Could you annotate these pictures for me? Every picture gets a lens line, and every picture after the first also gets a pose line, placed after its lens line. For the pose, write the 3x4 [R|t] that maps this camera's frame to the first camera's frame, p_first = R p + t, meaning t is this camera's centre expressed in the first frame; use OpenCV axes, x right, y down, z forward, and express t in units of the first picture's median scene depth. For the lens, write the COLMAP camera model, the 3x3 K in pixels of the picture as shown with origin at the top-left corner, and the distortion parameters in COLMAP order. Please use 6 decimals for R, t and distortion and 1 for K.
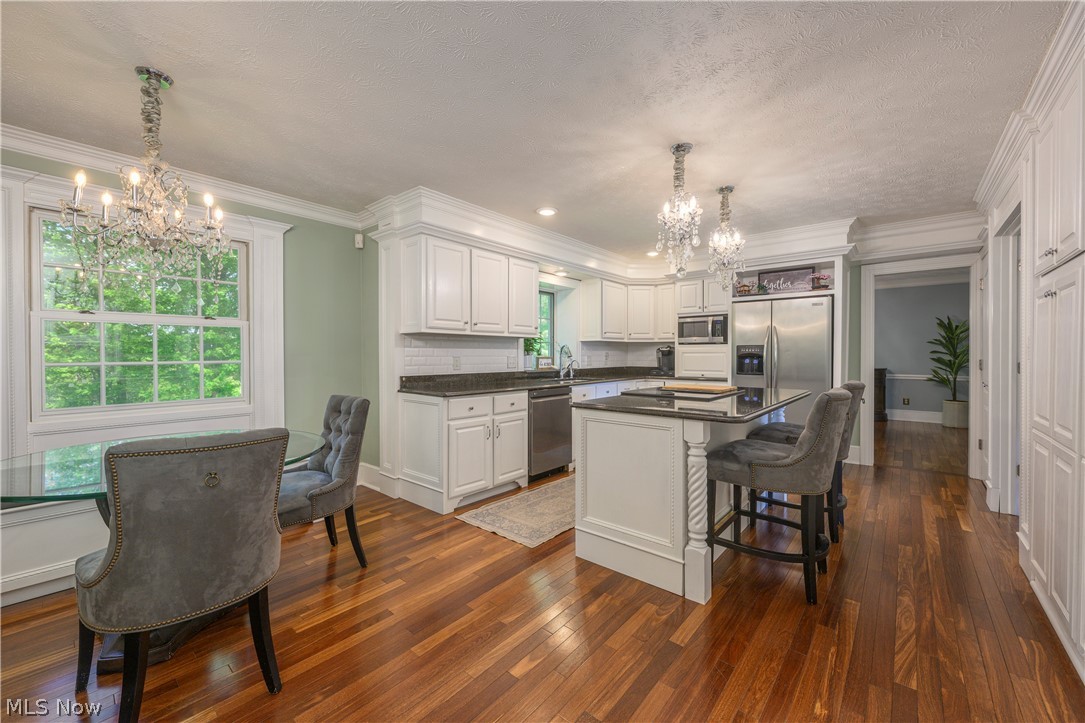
lens RADIAL K [[428.6, 0, 551.3], [0, 428.6, 356.1], [0, 0, 1]] dist [-0.000660, -0.000128]
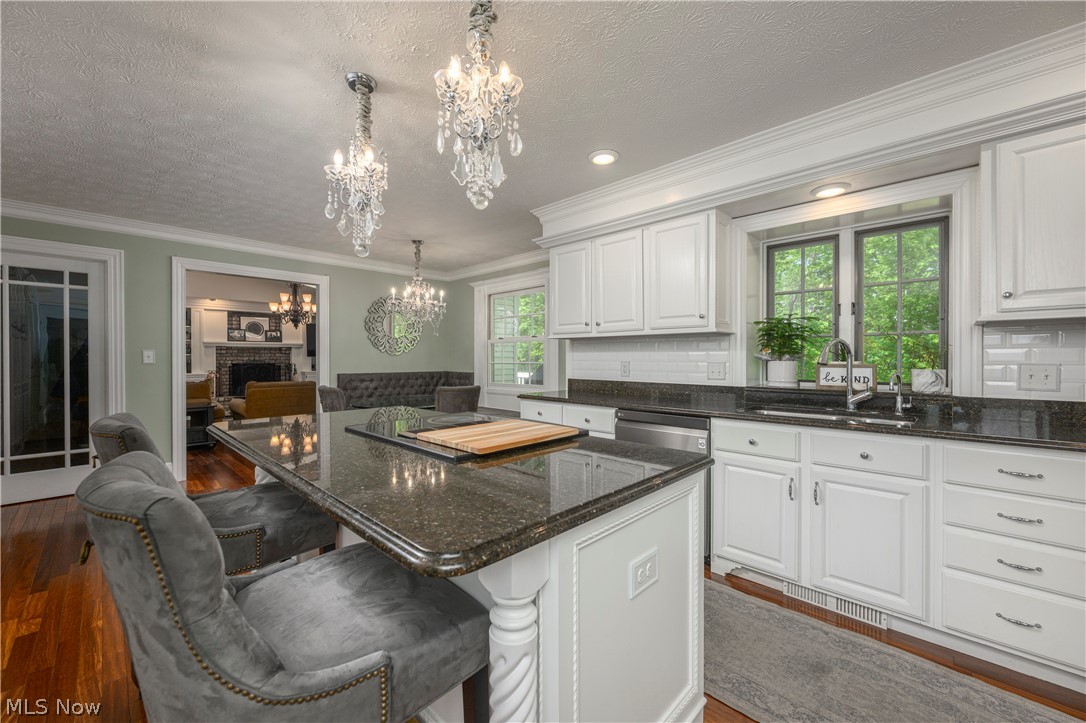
lens RADIAL K [[429.0, 0, 544.9], [0, 429.0, 360.6], [0, 0, 1]] dist [-0.000660, -0.000128]
pose [[-0.071279, 0.004618, -0.997446, 0.693760], [-0.007411, 0.999959, 0.005159, -0.003195], [0.997429, 0.007760, -0.071242, 0.936758]]
